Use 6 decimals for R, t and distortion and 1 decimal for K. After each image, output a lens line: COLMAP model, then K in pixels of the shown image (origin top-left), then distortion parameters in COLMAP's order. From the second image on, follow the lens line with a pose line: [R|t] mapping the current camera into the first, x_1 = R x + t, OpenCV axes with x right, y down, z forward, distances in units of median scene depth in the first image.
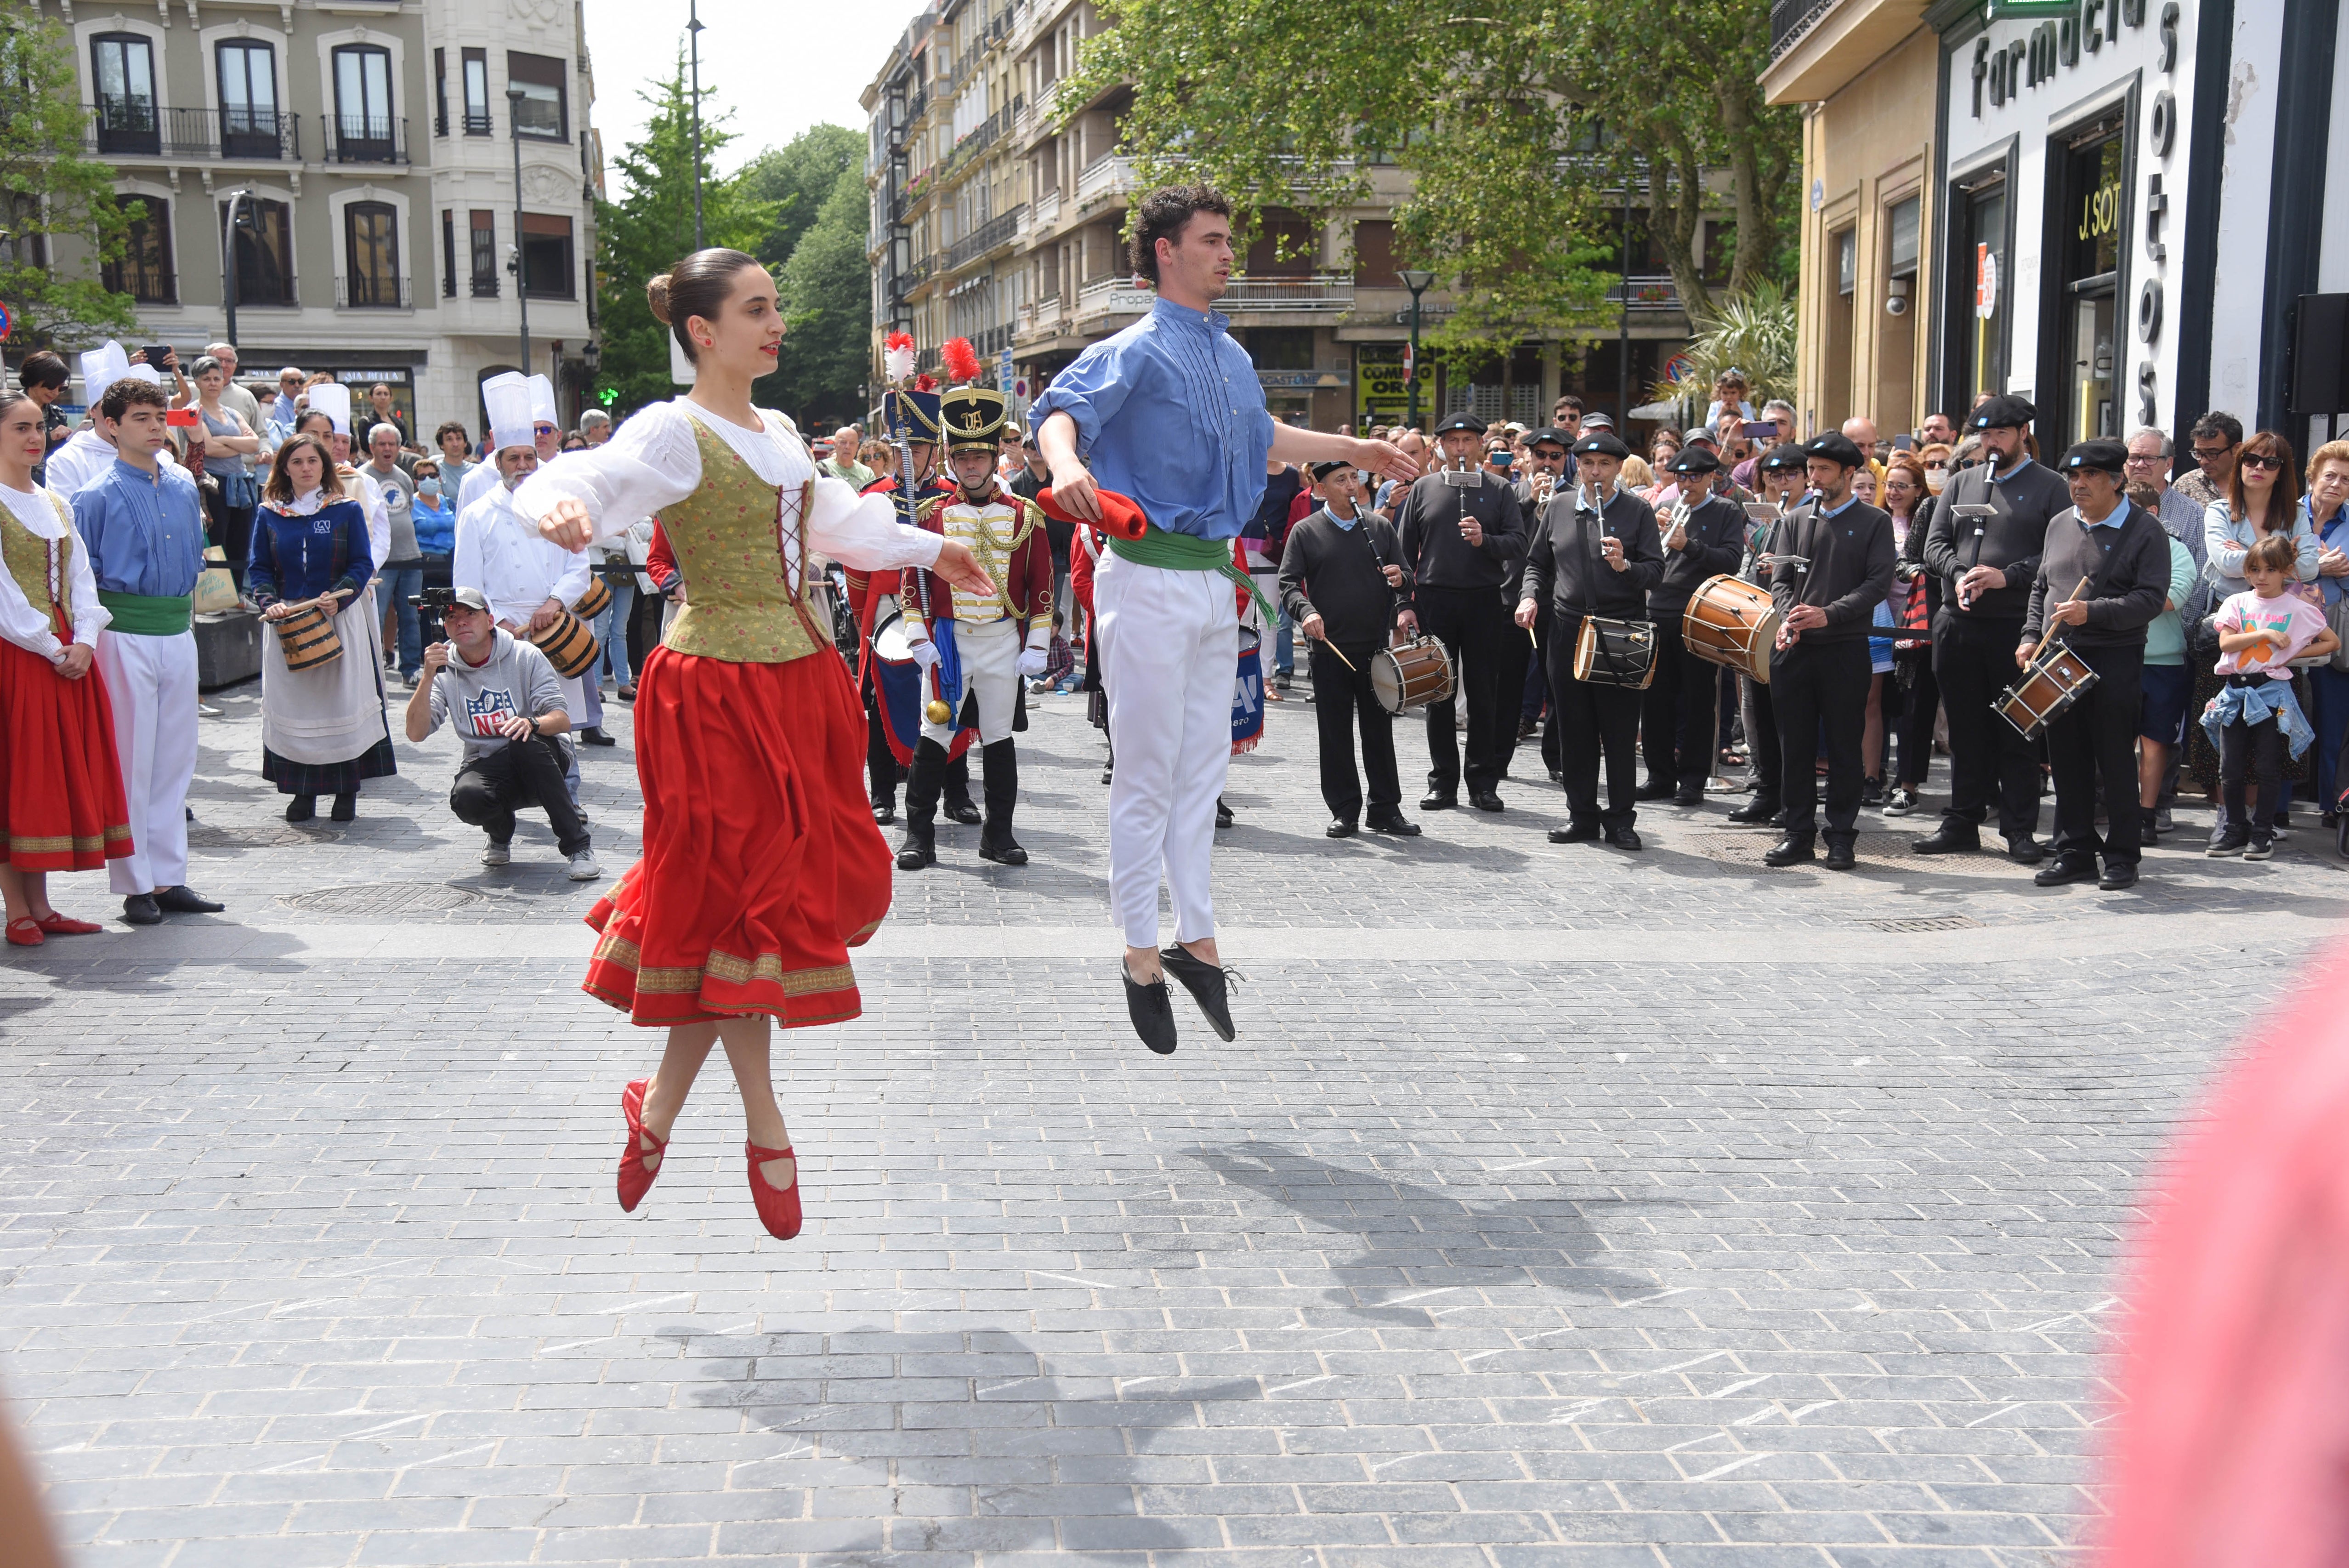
lens RADIAL K [[2805.9, 0, 1225.1], [0, 2805.9, 824.1], [0, 0, 1]] dist [0.012904, 0.369236]
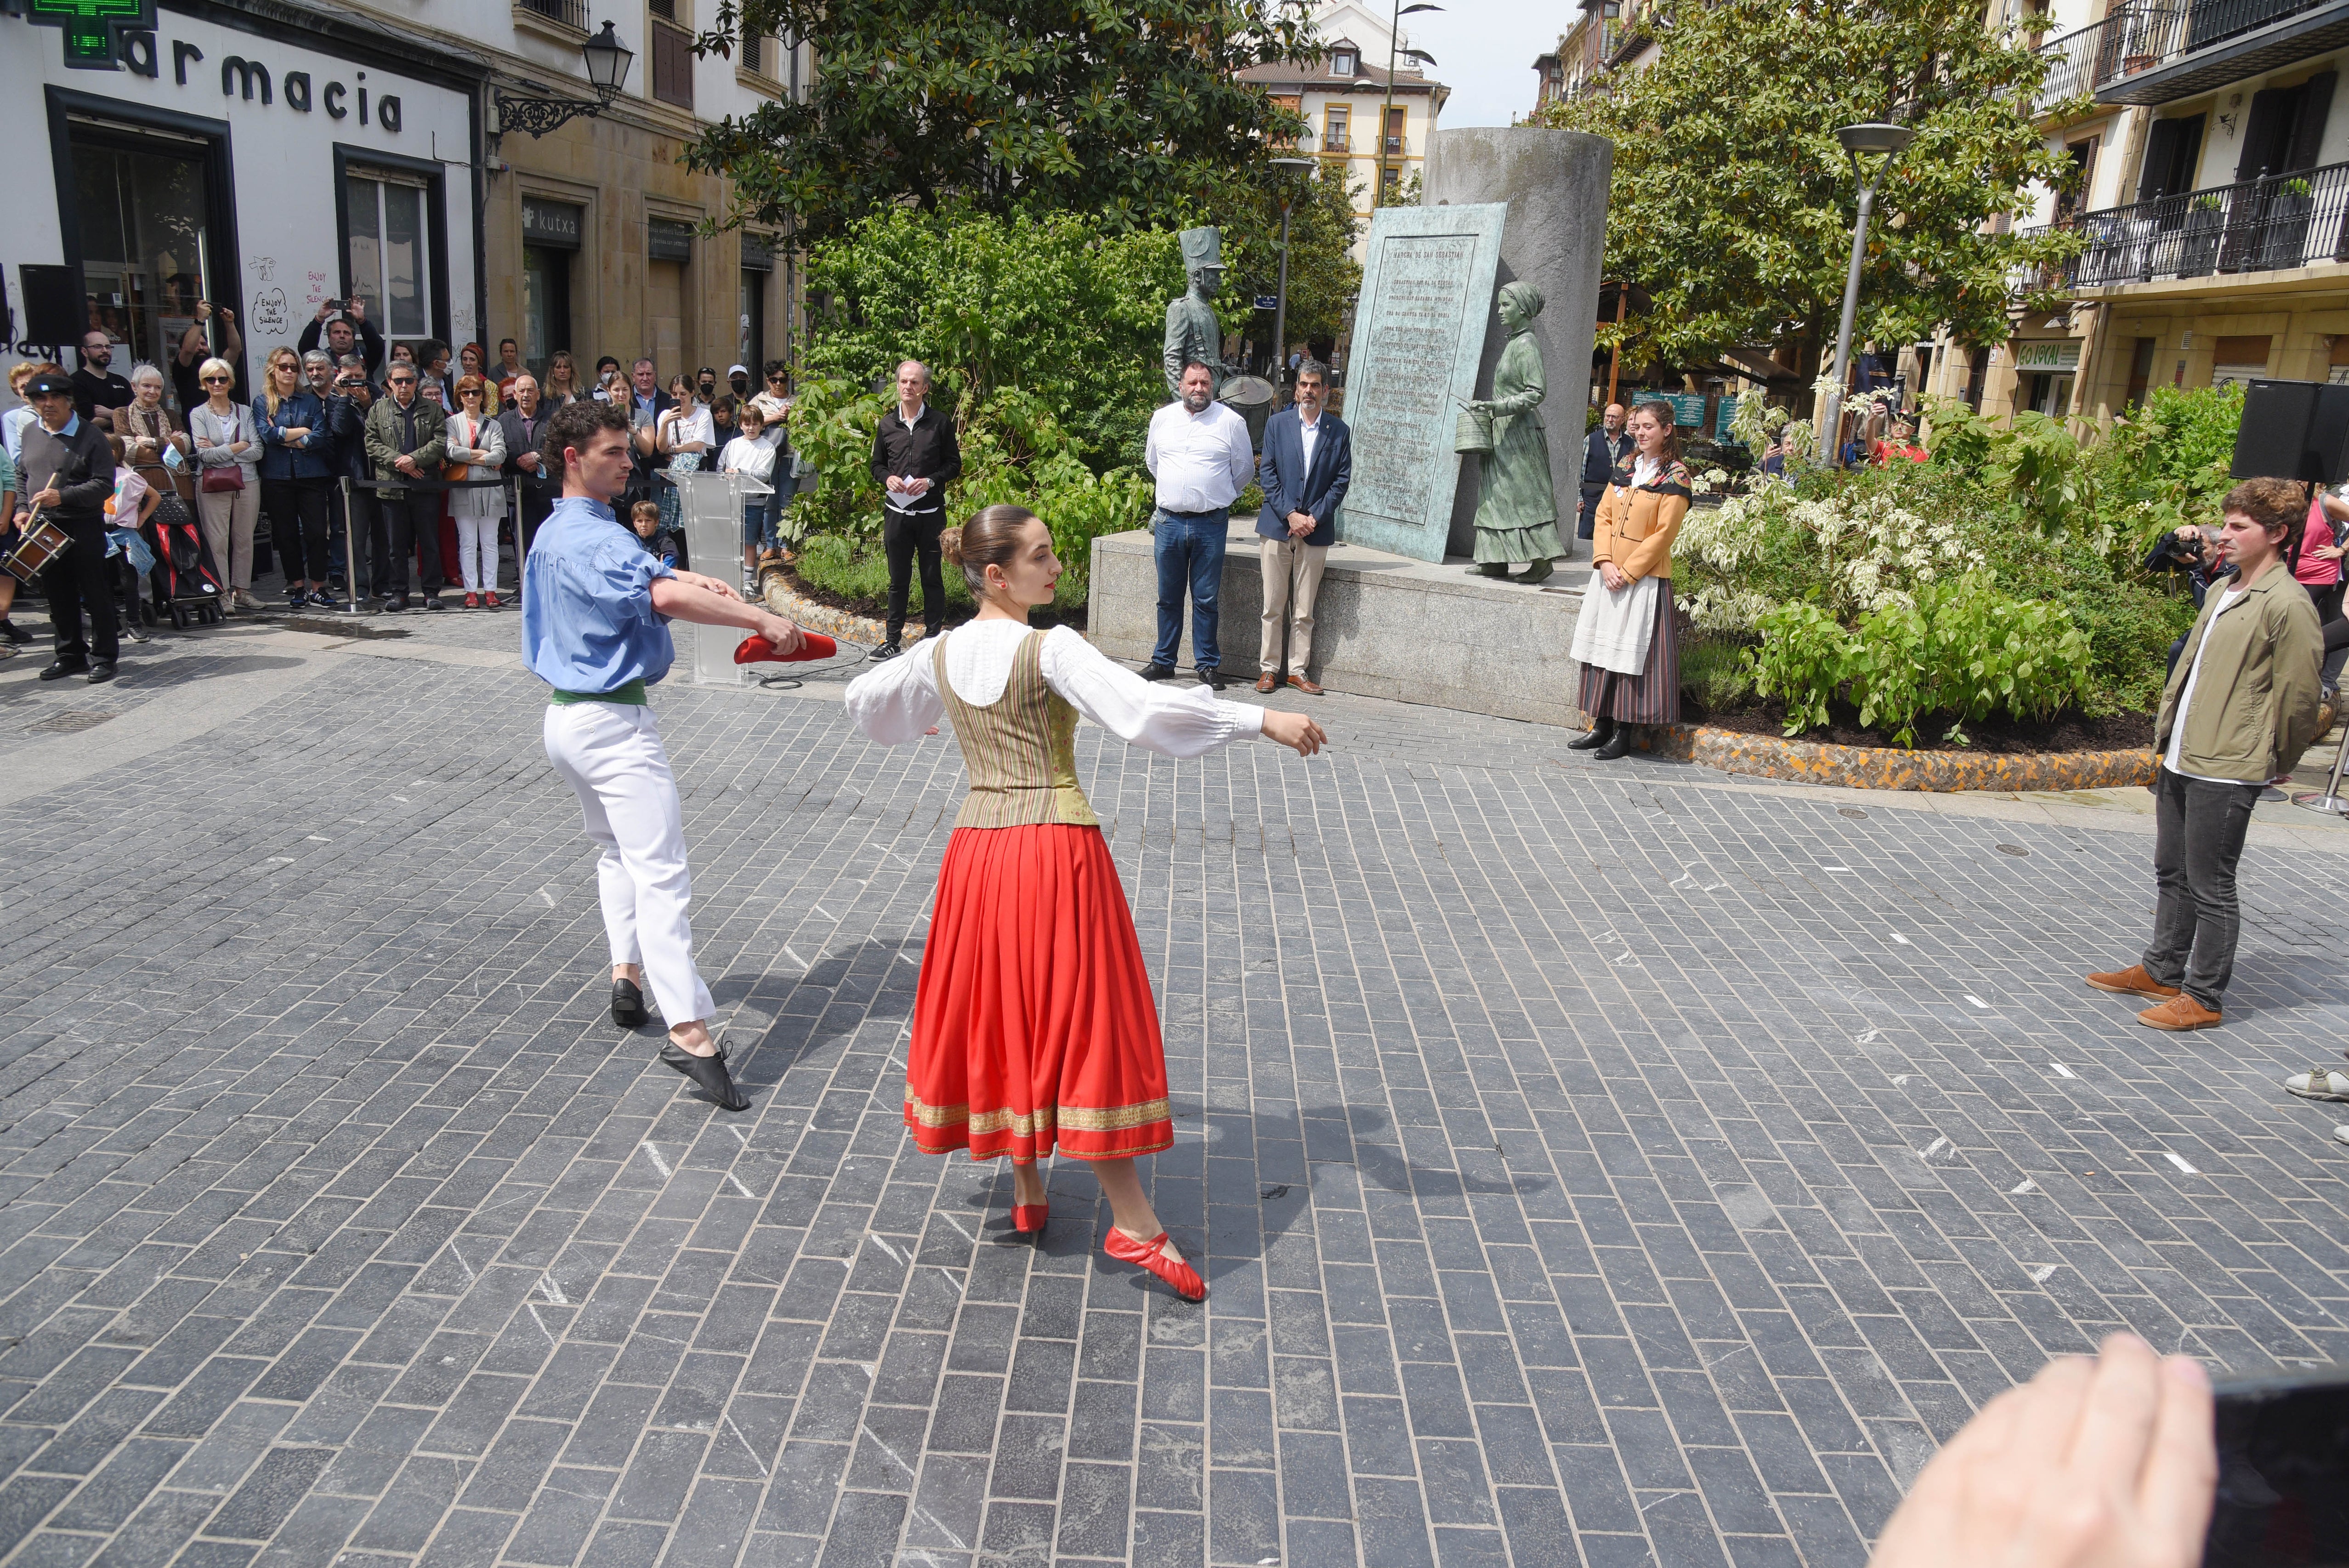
lens RADIAL K [[1605.3, 0, 1177.3], [0, 1605.3, 780.4], [0, 0, 1]] dist [-0.103976, 0.062695]
pose [[0.113851, -0.256615, 0.959785, -0.047824], [0.076028, 0.965484, 0.249121, -0.009559], [-0.990585, 0.044608, 0.129431, 0.035598]]
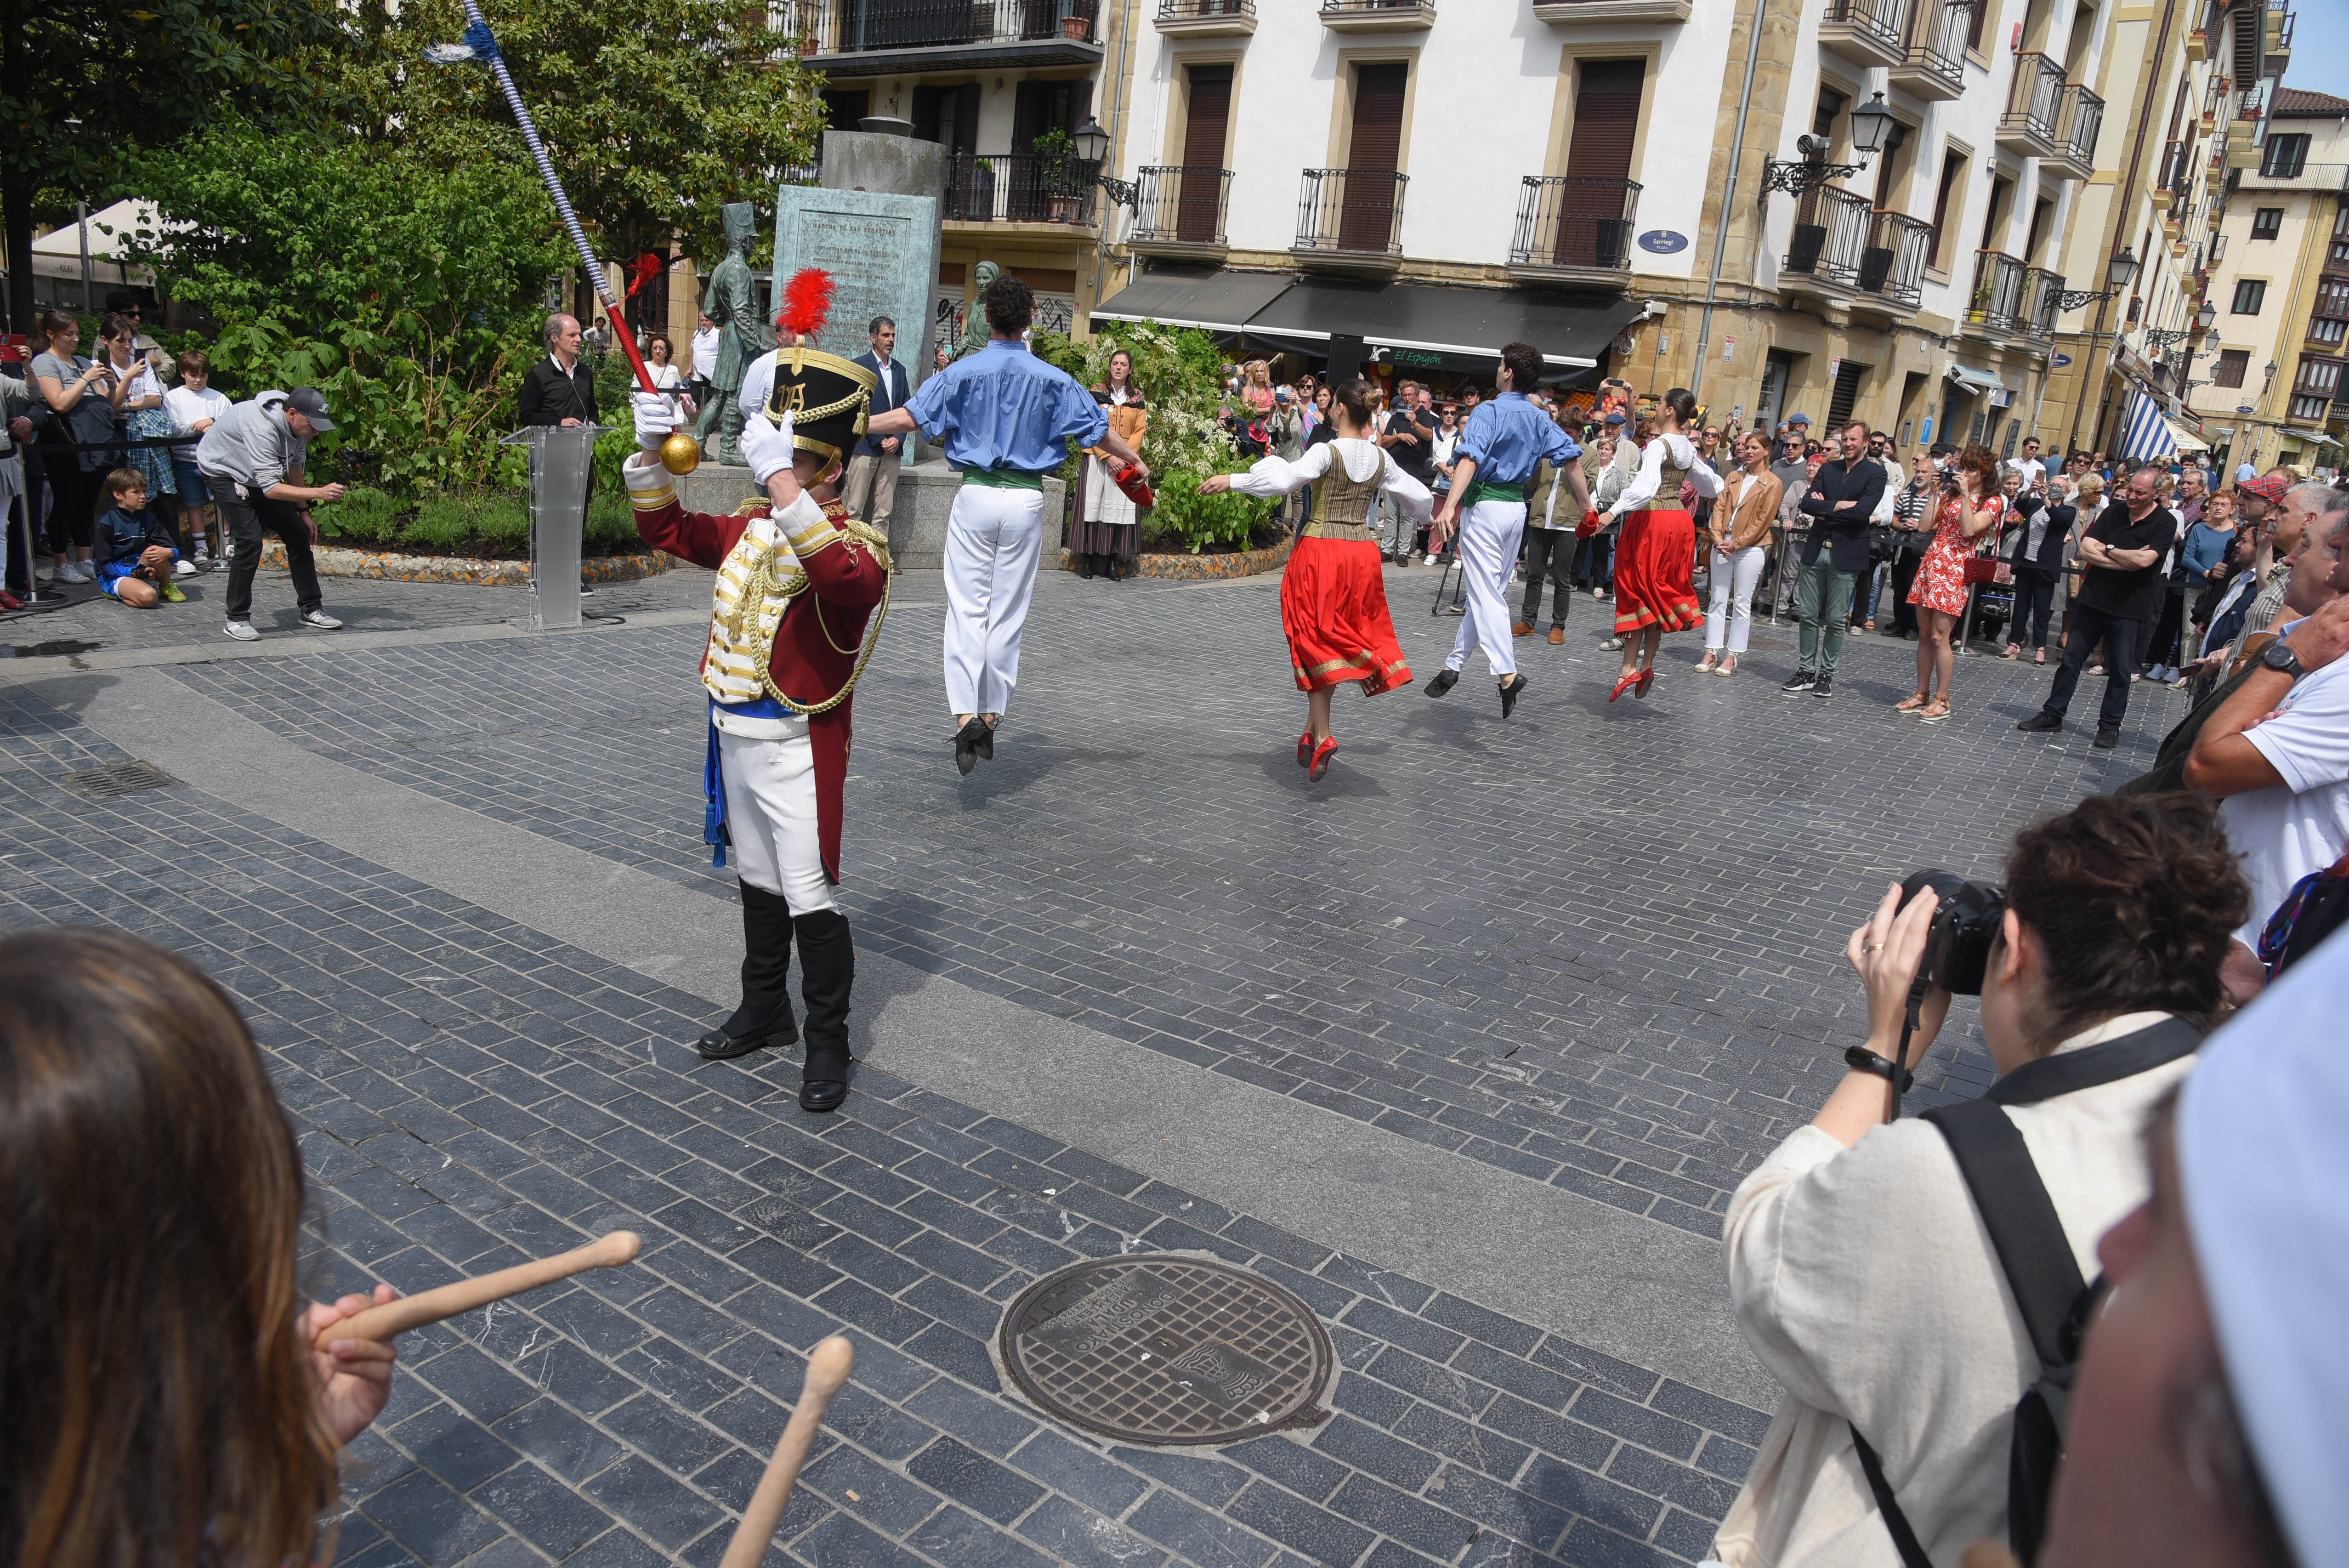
lens RADIAL K [[1592.3, 0, 1167.4], [0, 1592.3, 796.1], [0, 0, 1]] dist [-0.122356, 0.063124]
pose [[-0.772102, -0.242323, 0.587485, -0.047725], [-0.008622, 0.928356, 0.371591, -0.020621], [-0.635440, 0.281841, -0.718875, 0.124232]]
